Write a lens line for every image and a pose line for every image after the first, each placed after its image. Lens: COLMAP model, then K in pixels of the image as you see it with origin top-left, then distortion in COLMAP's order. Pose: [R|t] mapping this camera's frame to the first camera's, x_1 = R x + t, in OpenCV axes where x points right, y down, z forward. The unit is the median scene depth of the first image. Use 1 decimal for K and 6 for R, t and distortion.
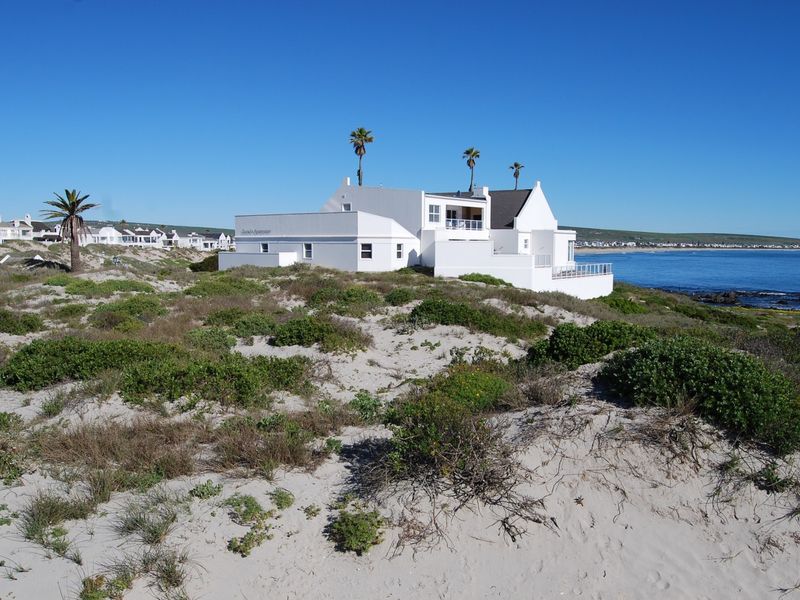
lens RADIAL K [[732.3, 0, 401.5], [0, 732.3, 297.7], [0, 0, 1]] dist [-0.049423, 0.000000]
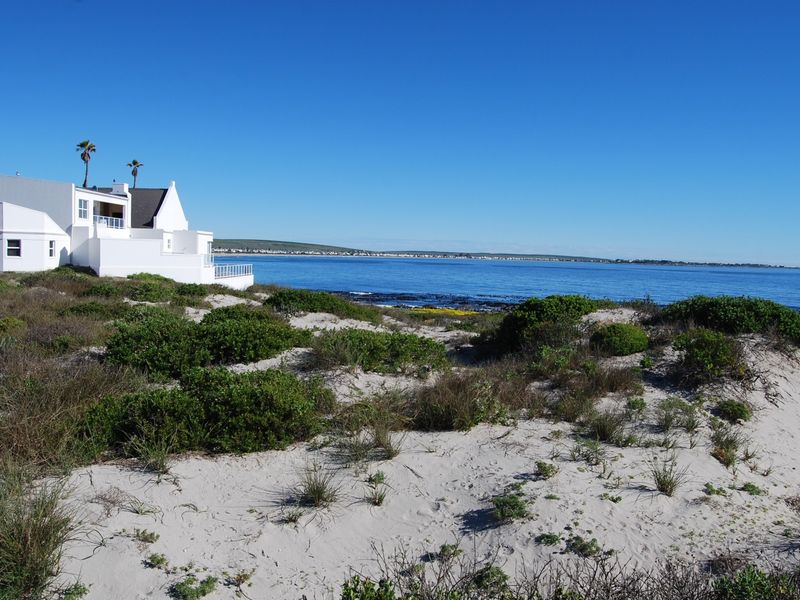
lens RADIAL K [[732.3, 0, 403.8], [0, 732.3, 297.1], [0, 0, 1]] dist [-0.049423, 0.000000]
pose [[0.821959, -0.018416, 0.569249, -0.129962], [0.022796, 0.999740, -0.000572, 0.005447], [-0.569090, 0.013447, 0.822165, 0.015861]]
